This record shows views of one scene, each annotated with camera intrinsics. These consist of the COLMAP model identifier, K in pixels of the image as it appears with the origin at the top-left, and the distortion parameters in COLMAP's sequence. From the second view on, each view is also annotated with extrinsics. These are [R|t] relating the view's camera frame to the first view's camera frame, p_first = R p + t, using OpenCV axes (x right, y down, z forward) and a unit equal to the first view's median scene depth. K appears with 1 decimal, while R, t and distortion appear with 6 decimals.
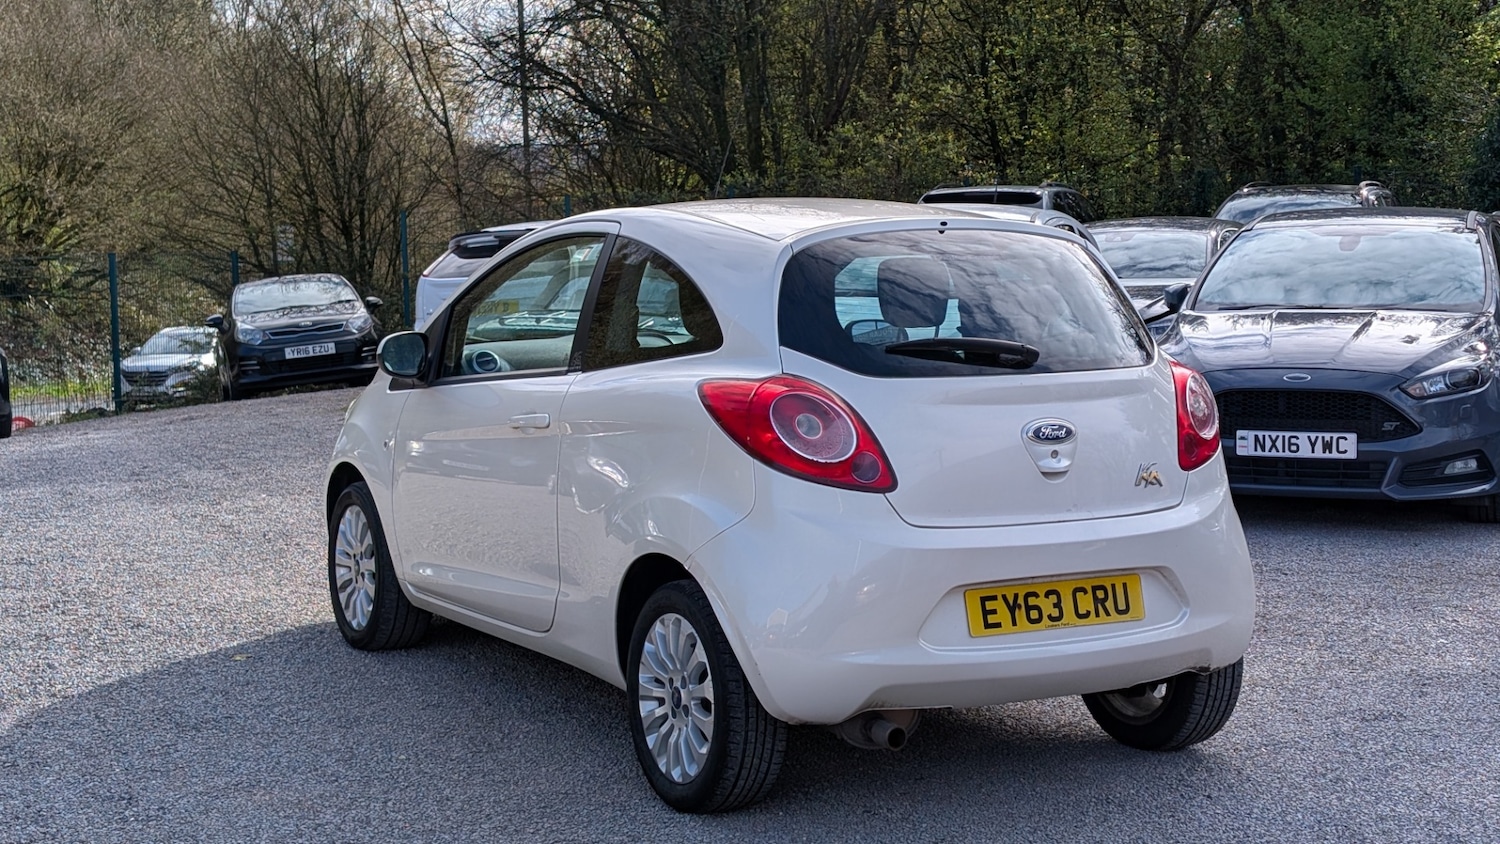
lens RADIAL K [[2333.2, 0, 789.6], [0, 2333.2, 416.7], [0, 0, 1]] dist [0.258775, -1.090086]
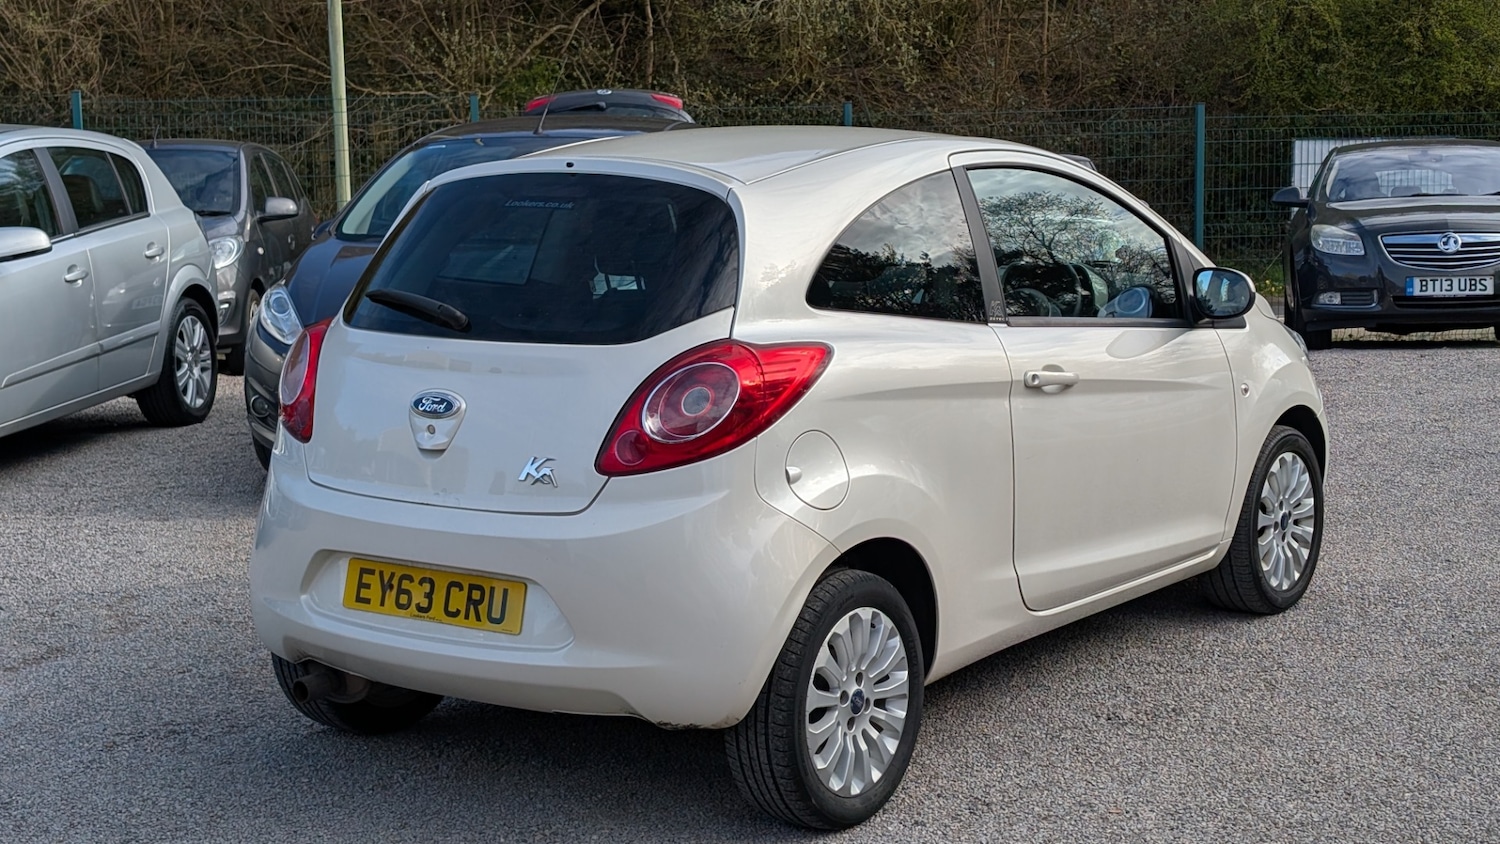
lens RADIAL K [[2336.5, 0, 777.2], [0, 2336.5, 417.1], [0, 0, 1]] dist [0.255396, -1.079199]
pose [[0.428949, 0.126702, -0.894399, 0.527813], [-0.068736, 0.991822, 0.107538, -0.051239], [0.900710, 0.015349, 0.434150, 0.393441]]
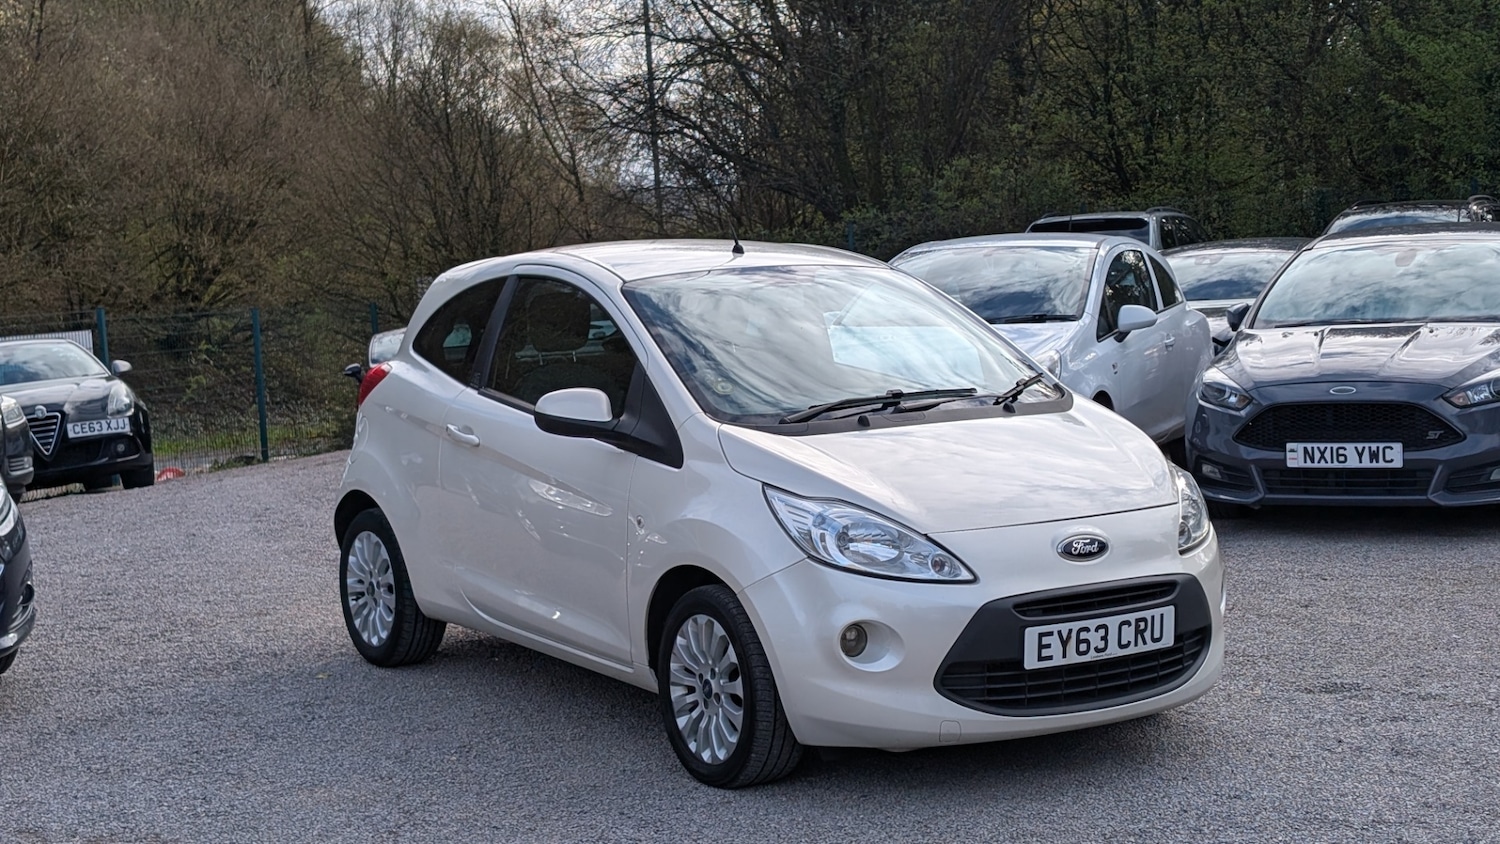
lens RADIAL K [[2339.3, 0, 789.6], [0, 2339.3, 441.6], [0, 0, 1]] dist [0.250102, -1.095750]
pose [[0.997295, -0.028789, -0.067626, 0.042801], [0.028491, 0.999580, -0.005365, 0.004468], [0.067752, 0.003424, 0.997696, -0.052096]]
